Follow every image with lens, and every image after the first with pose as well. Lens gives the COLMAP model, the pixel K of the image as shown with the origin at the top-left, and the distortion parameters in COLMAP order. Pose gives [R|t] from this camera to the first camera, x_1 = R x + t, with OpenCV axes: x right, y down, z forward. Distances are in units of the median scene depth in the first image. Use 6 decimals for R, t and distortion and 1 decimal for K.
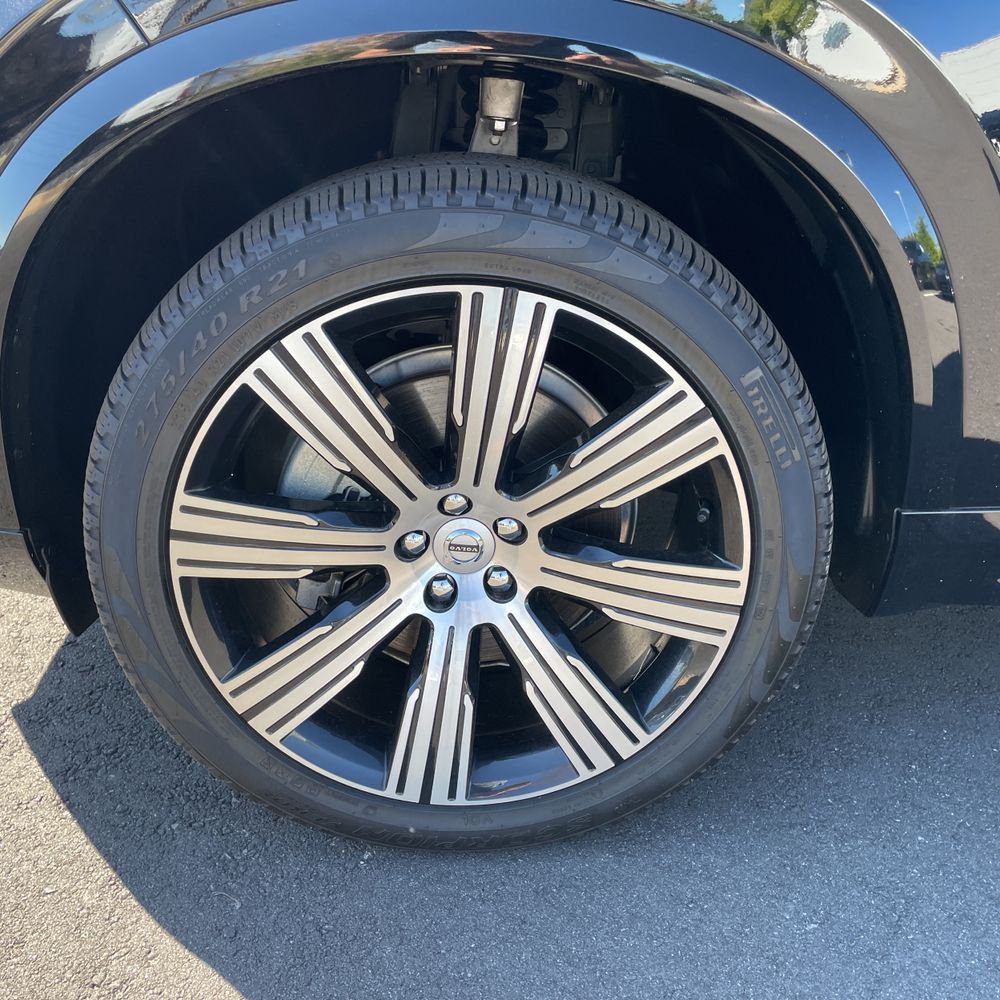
lens RADIAL K [[1033.7, 0, 506.7], [0, 1033.7, 500.8], [0, 0, 1]] dist [0.035169, 0.000000]
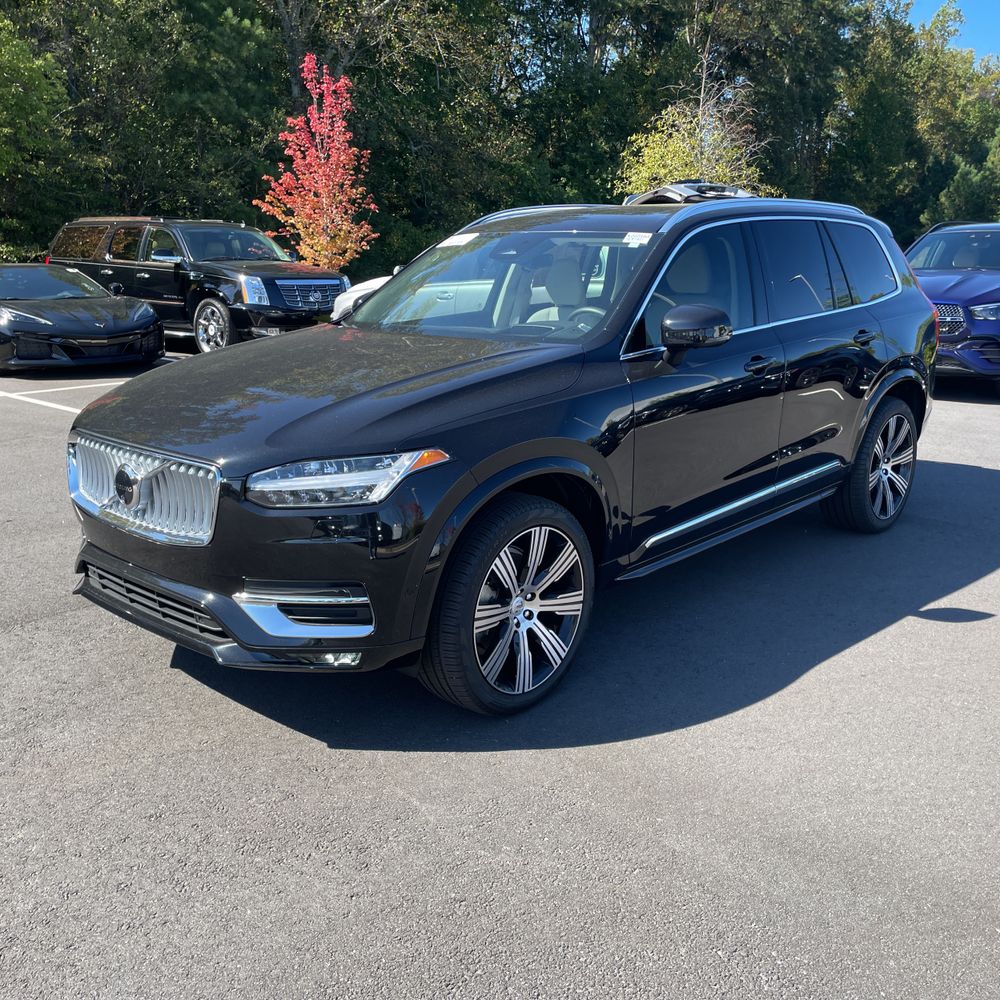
lens RADIAL K [[1033.7, 0, 503.9], [0, 1033.7, 495.3], [0, 0, 1]] dist [0.035169, 0.000000]
pose [[0.683494, -0.175990, 0.708423, -2.355374], [0.285200, 0.957744, -0.037237, -0.184763], [-0.671935, 0.227493, 0.704805, -1.360442]]
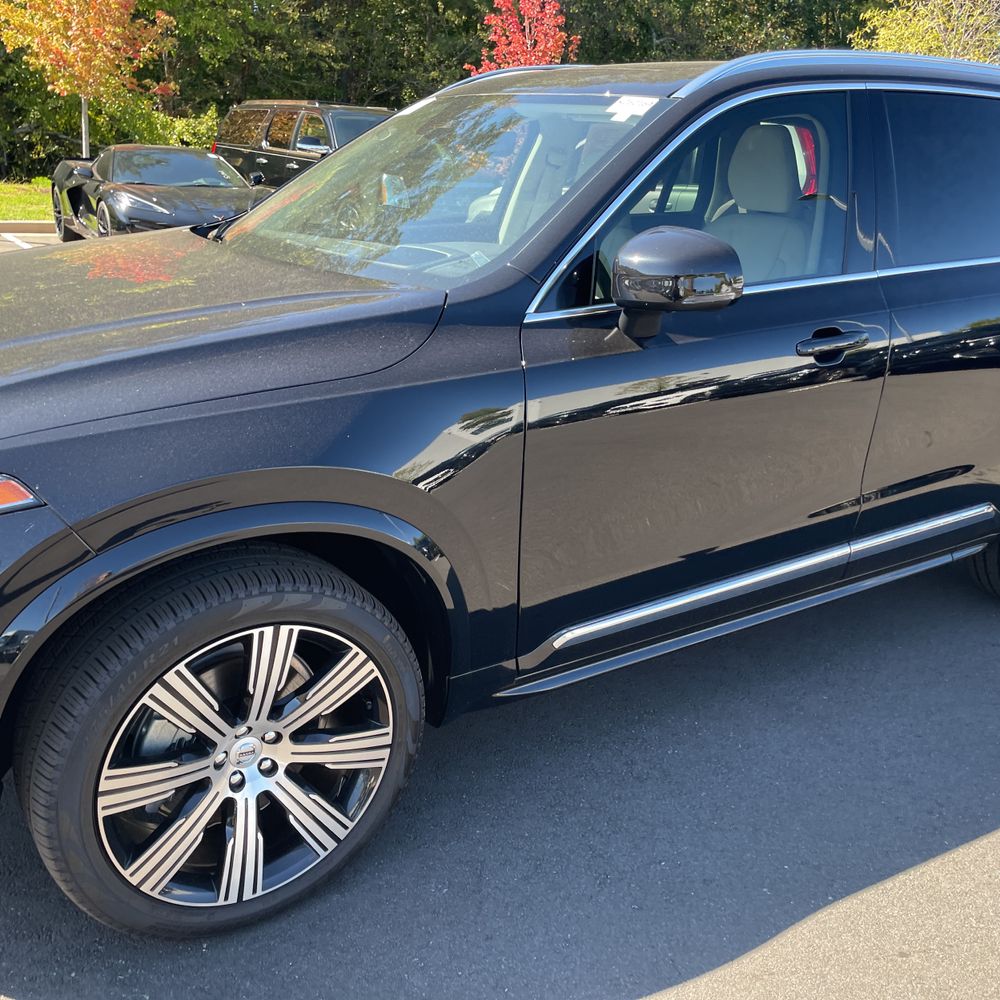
lens RADIAL K [[1033.7, 0, 505.7], [0, 1033.7, 501.5], [0, 0, 1]] dist [0.035169, 0.000000]
pose [[0.837791, -0.147006, 0.525829, -0.568836], [0.175119, 0.984540, -0.003765, -0.311909], [-0.517146, 0.095237, 0.850582, -0.859978]]
